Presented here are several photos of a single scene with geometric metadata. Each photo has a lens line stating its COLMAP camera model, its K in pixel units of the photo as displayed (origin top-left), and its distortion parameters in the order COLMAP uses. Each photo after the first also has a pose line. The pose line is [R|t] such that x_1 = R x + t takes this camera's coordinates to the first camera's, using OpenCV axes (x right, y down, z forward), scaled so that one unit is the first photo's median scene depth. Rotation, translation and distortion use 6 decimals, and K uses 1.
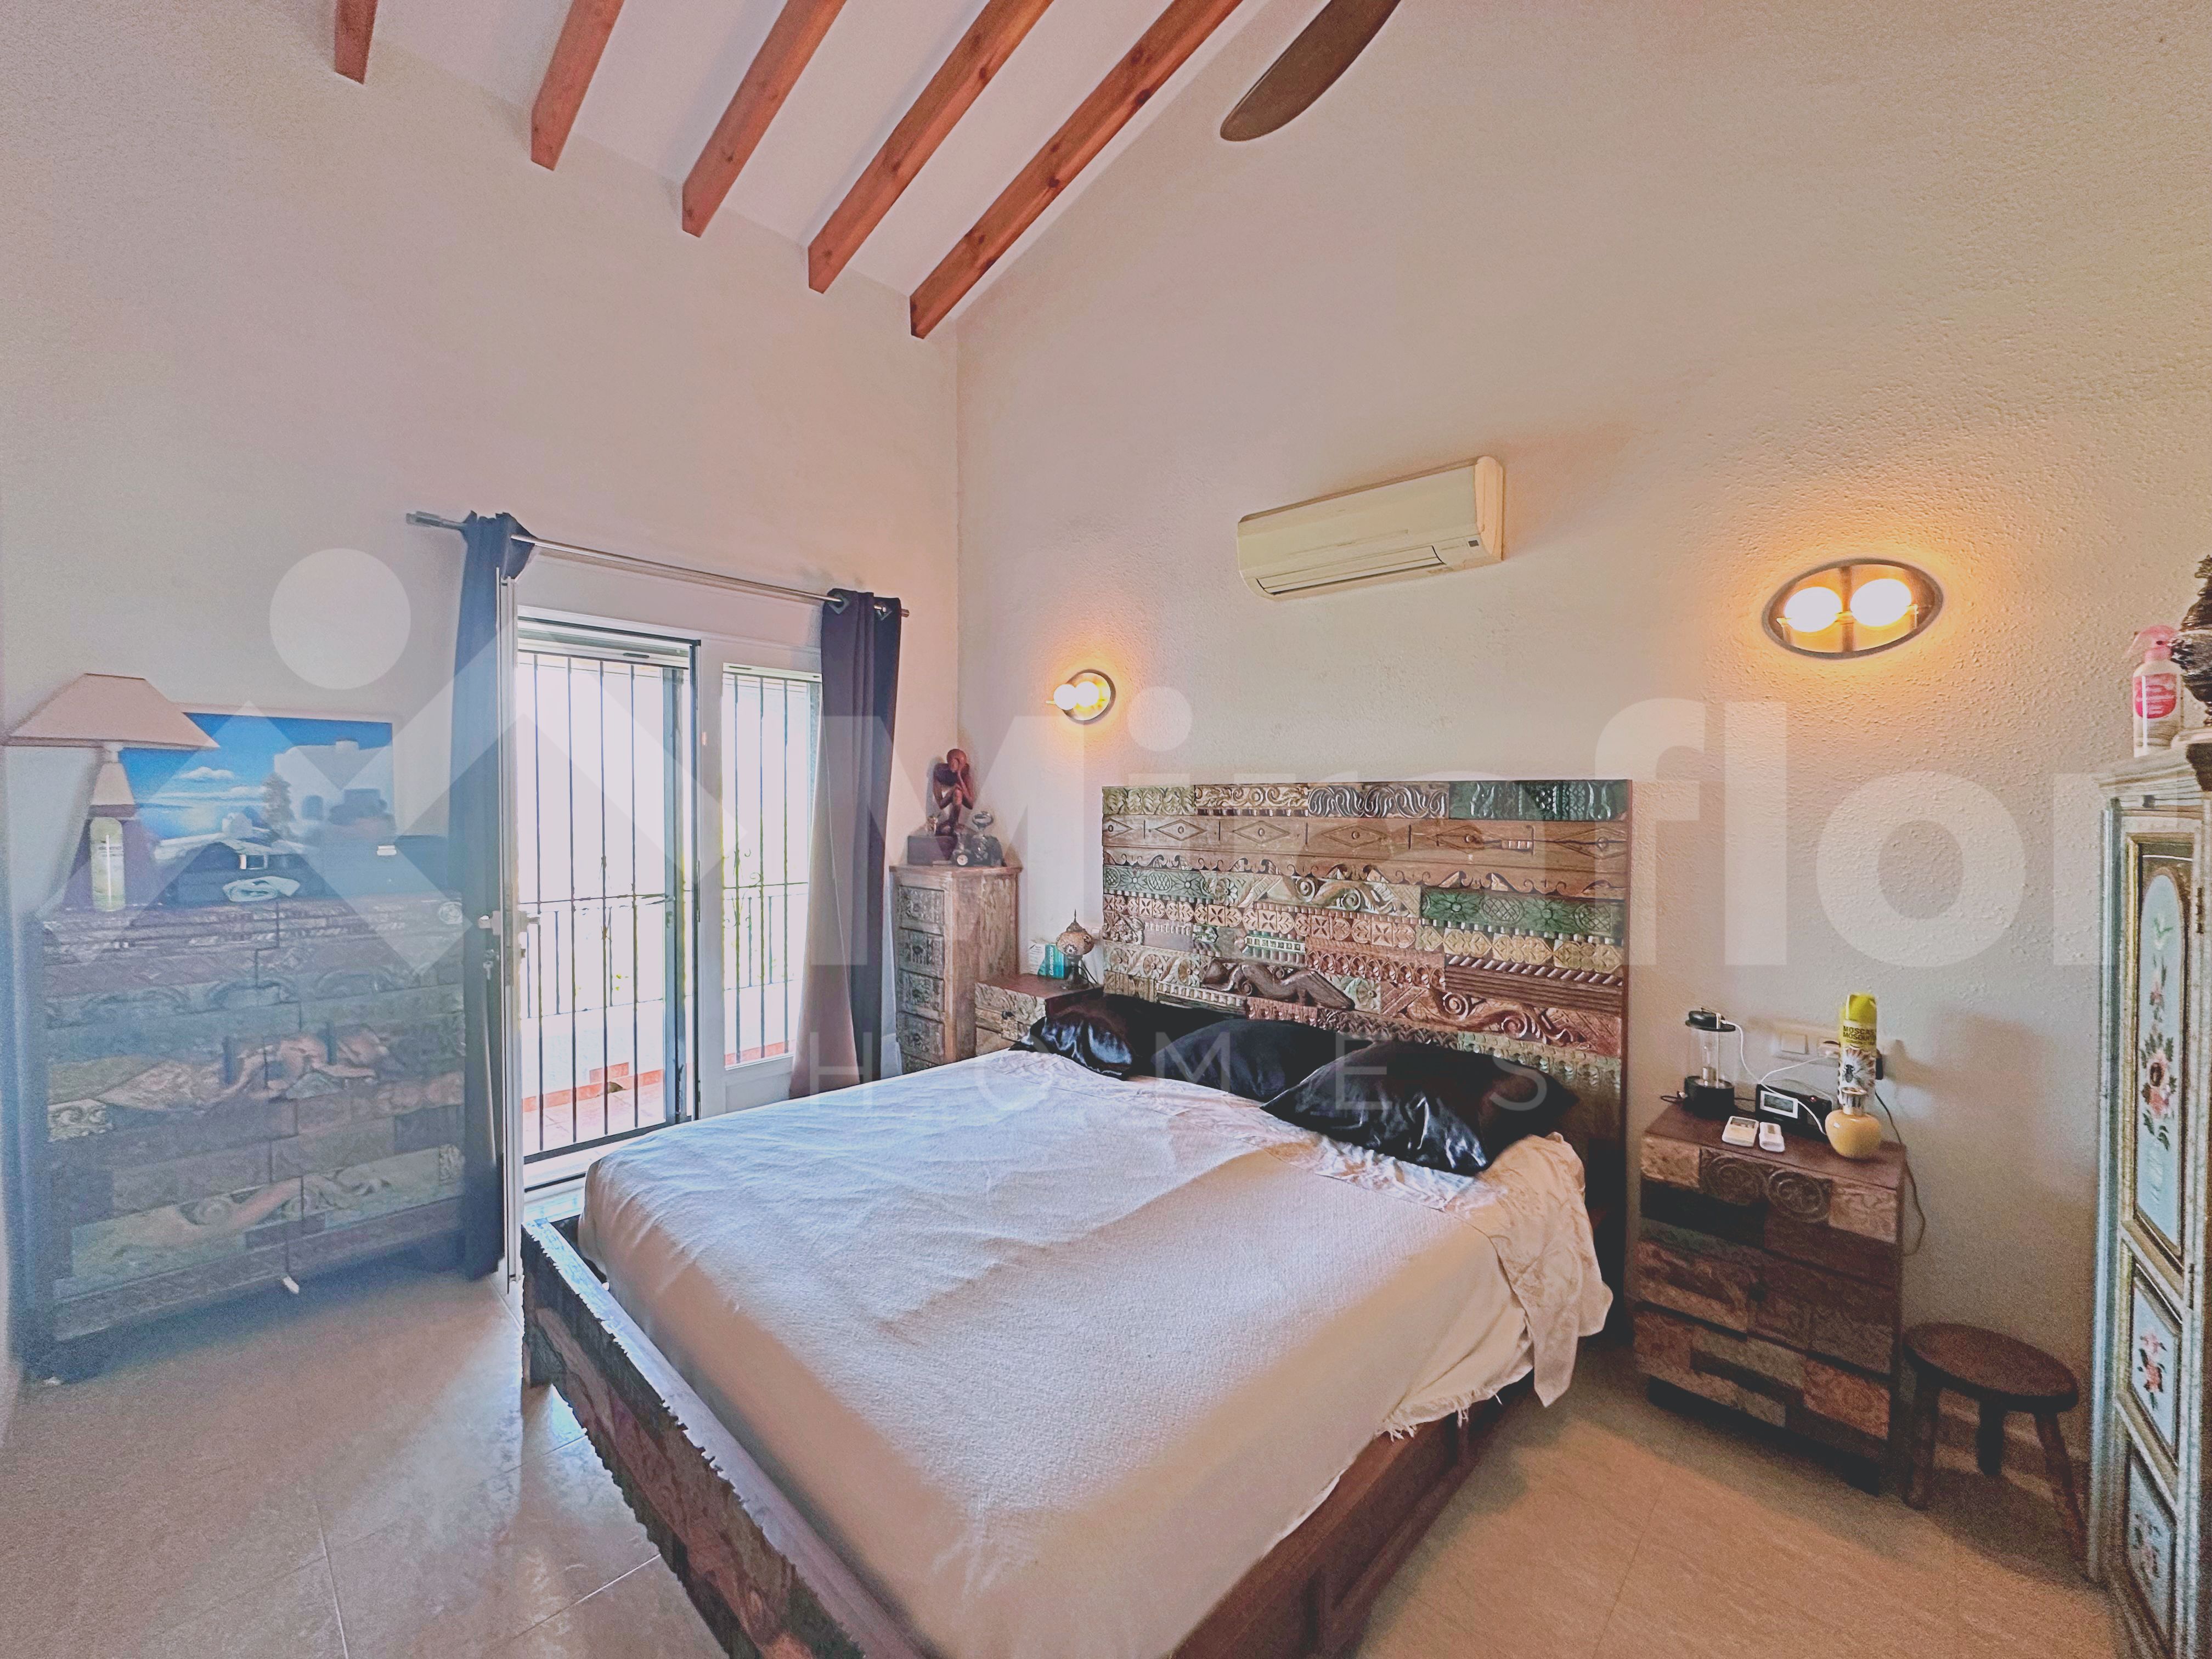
lens RADIAL K [[892.4, 0, 1105.9], [0, 892.4, 822.5], [0, 0, 1]] dist [0.020711, 0.000116]
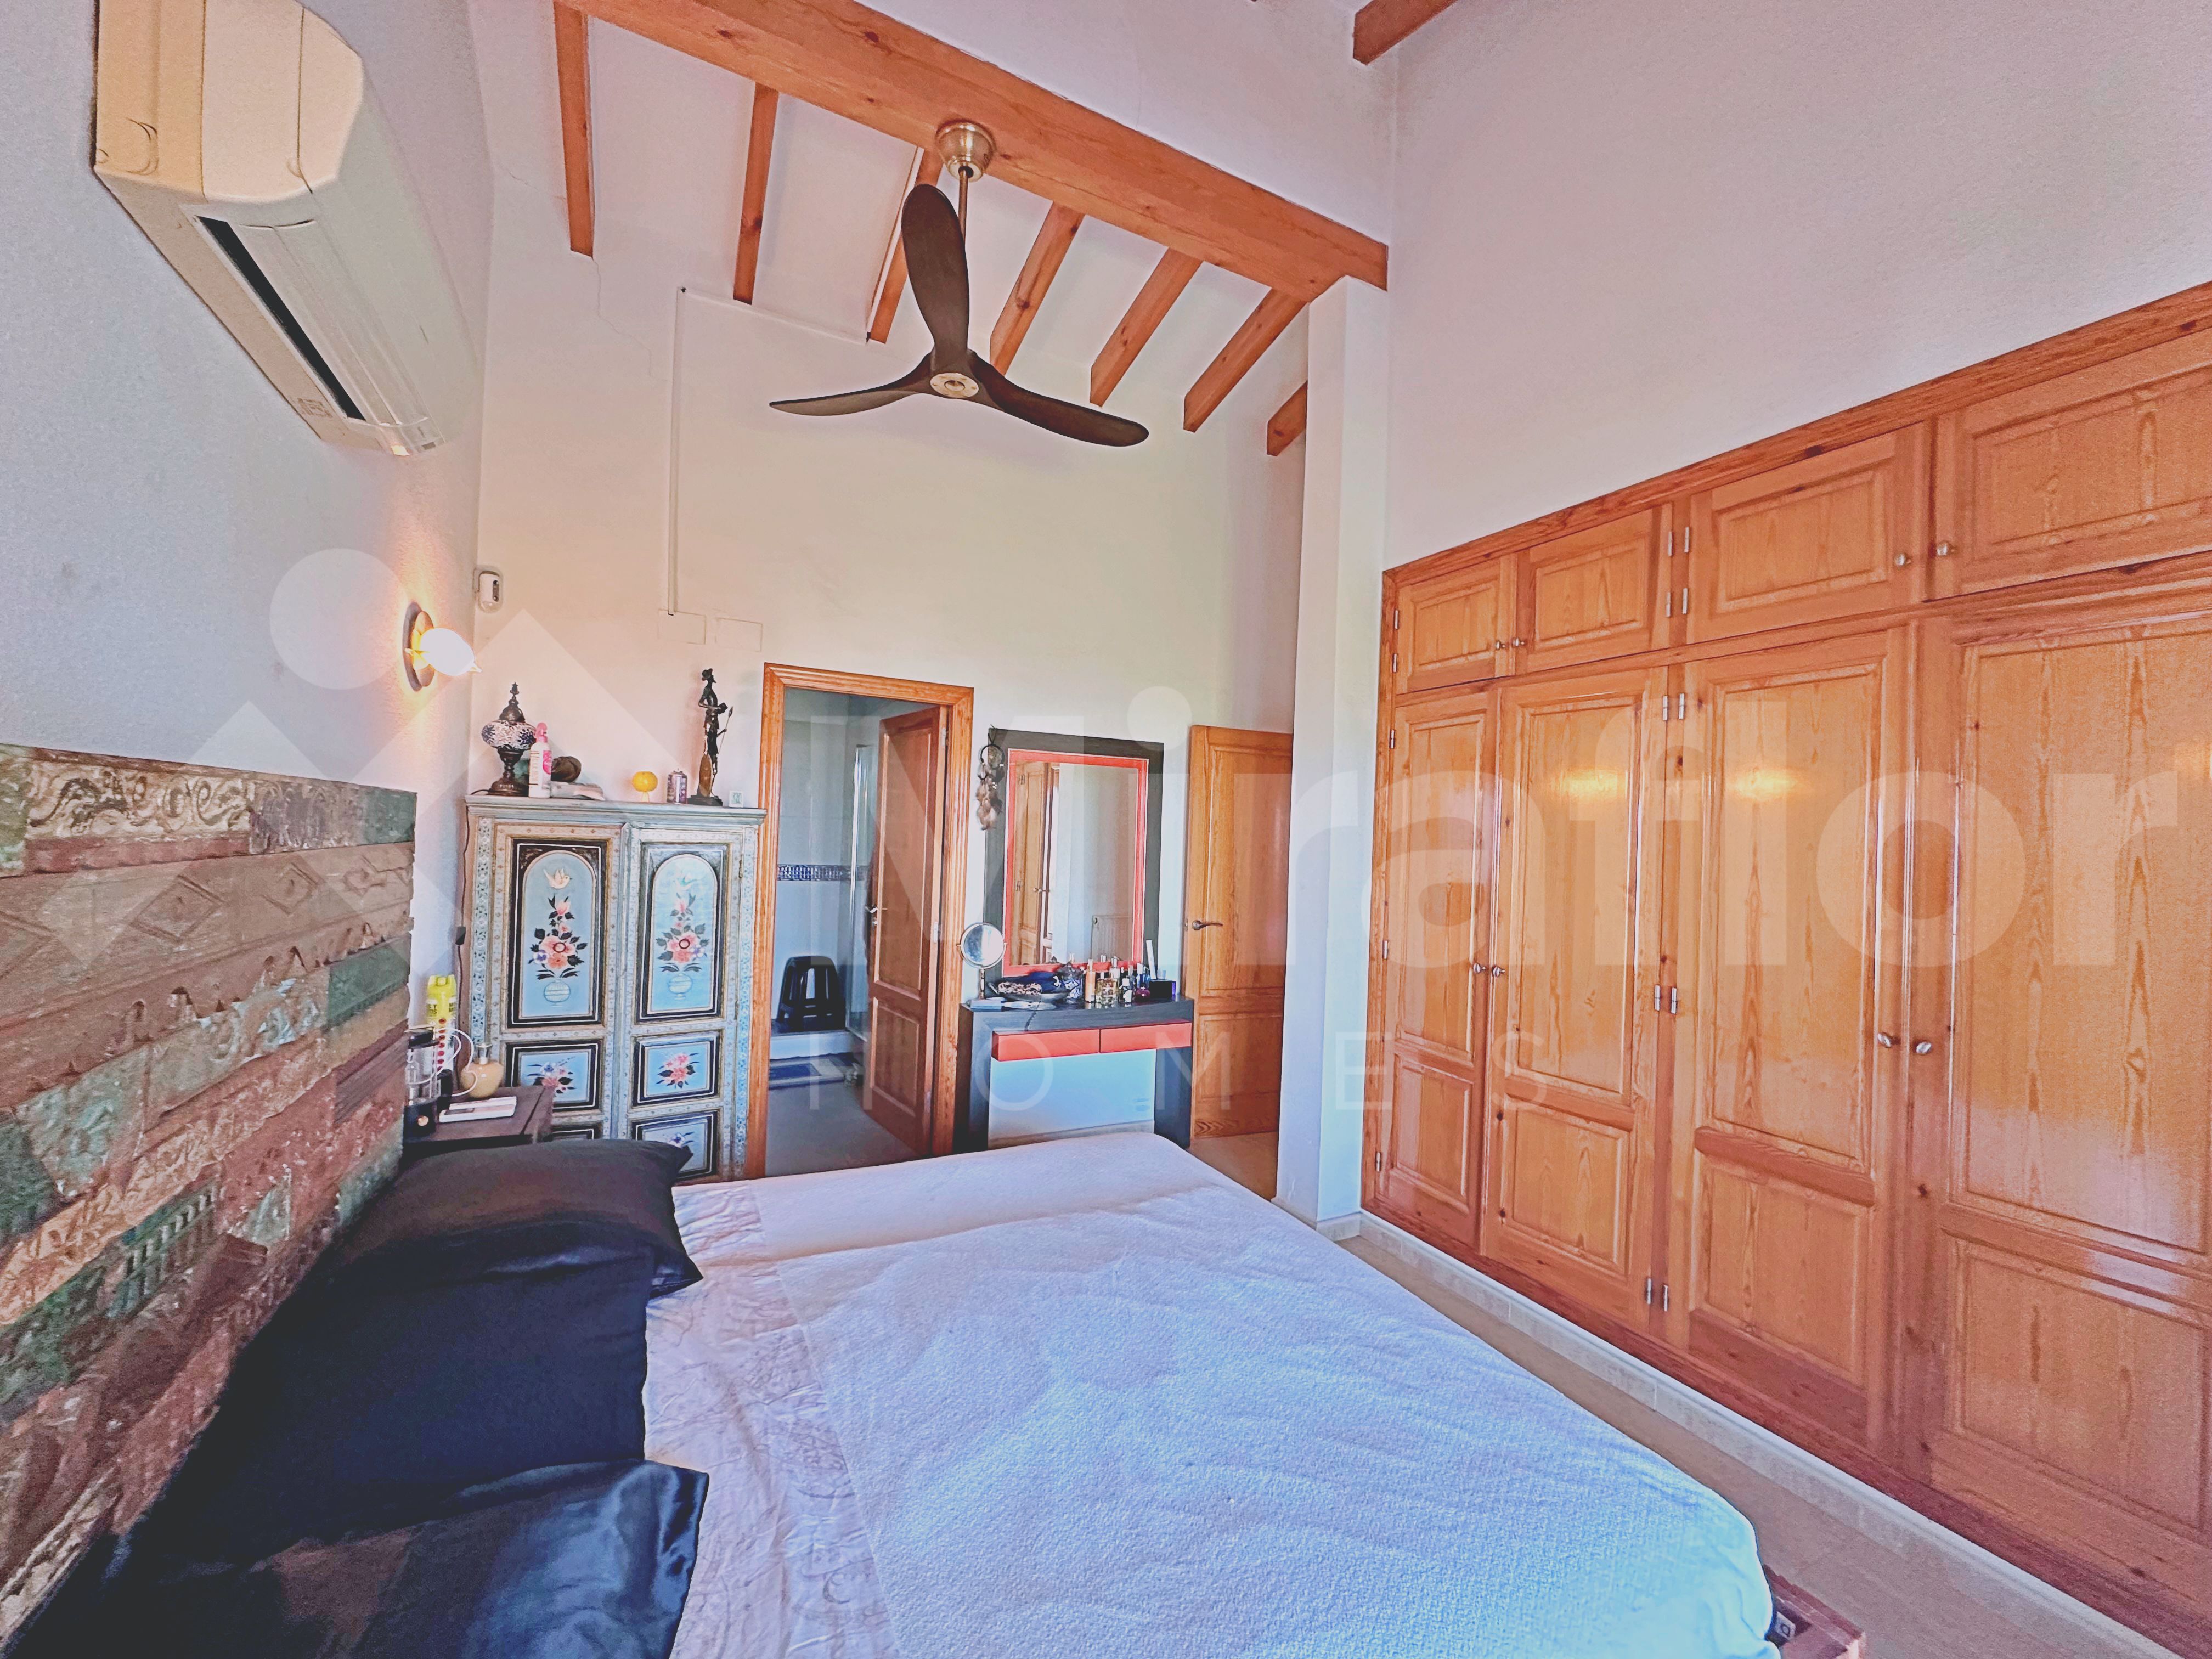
lens RADIAL K [[880.9, 0, 1104.1], [0, 880.9, 828.9], [0, 0, 1]] dist [-0.005581, 0.000474]
pose [[-0.942859, -0.036963, 0.331136, -0.300850], [-0.033808, 0.999311, 0.015285, -0.042715], [-0.331473, 0.003216, -0.943459, 1.399262]]
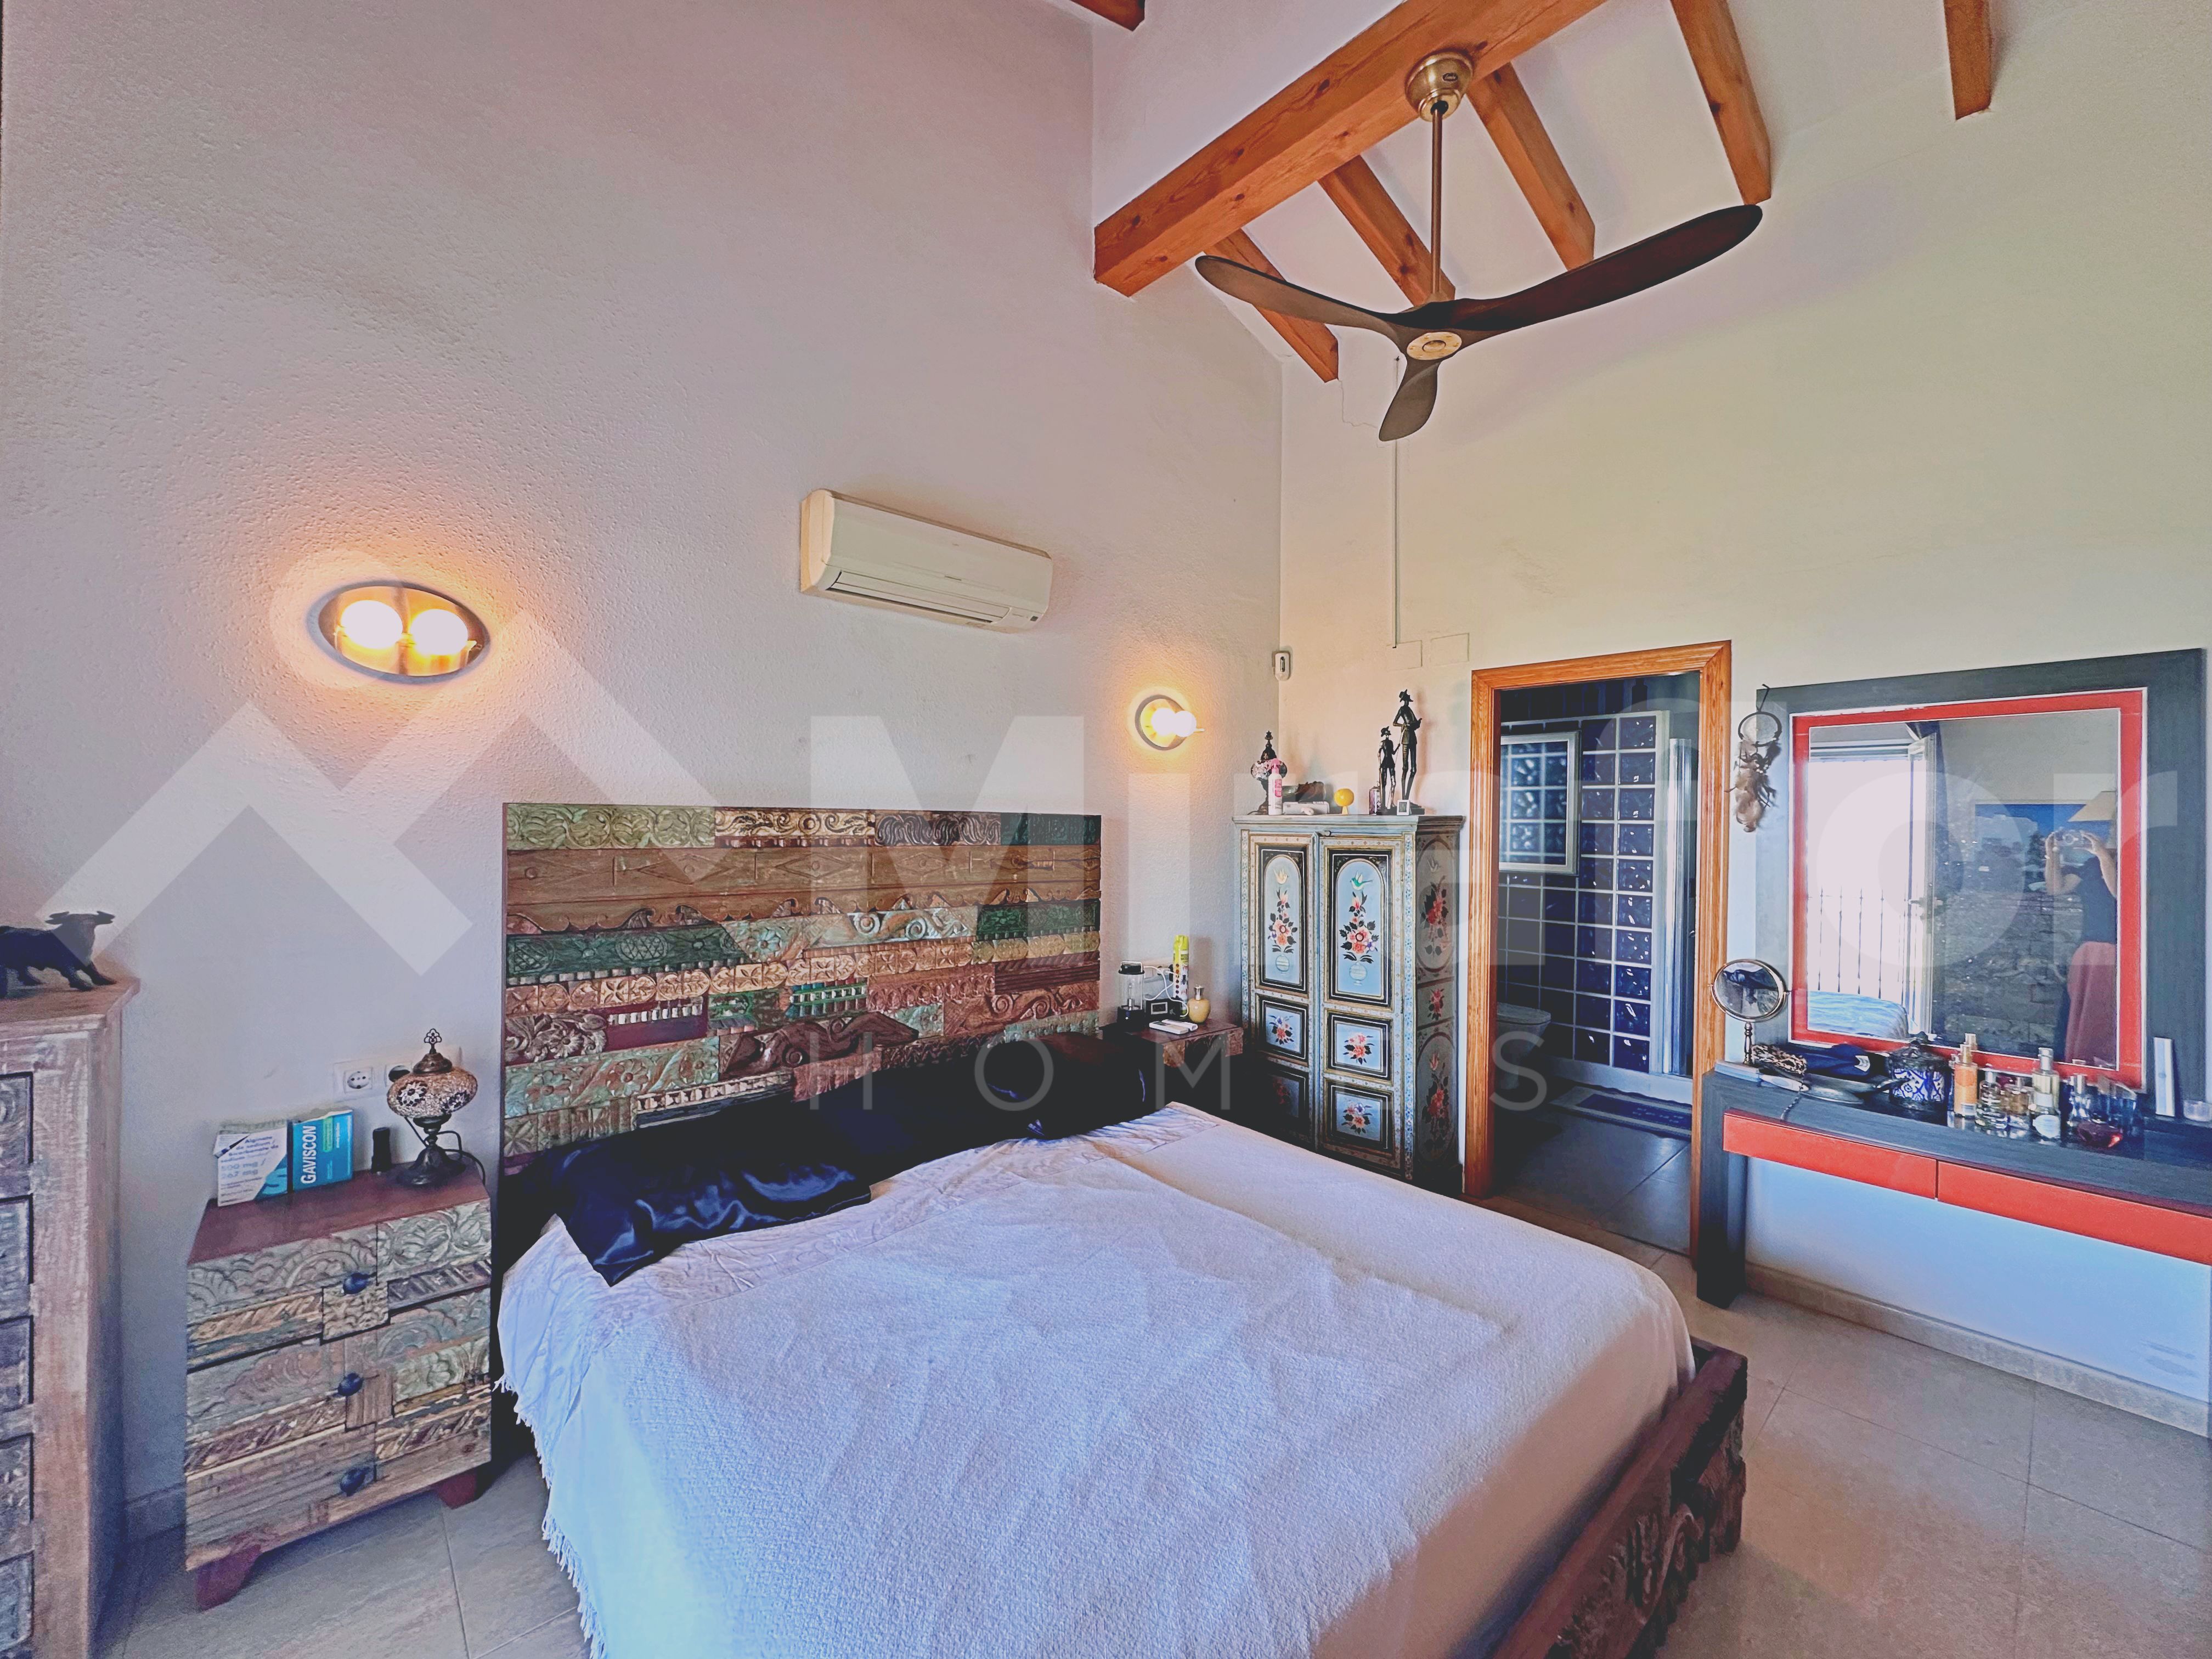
lens RADIAL K [[880.9, 0, 1104.1], [0, 880.9, 828.9], [0, 0, 1]] dist [-0.005581, 0.000474]
pose [[0.073822, -0.007052, 0.997247, -0.741277], [0.012041, 0.999908, 0.006179, -0.030364], [-0.997199, 0.011552, 0.073900, 0.781614]]
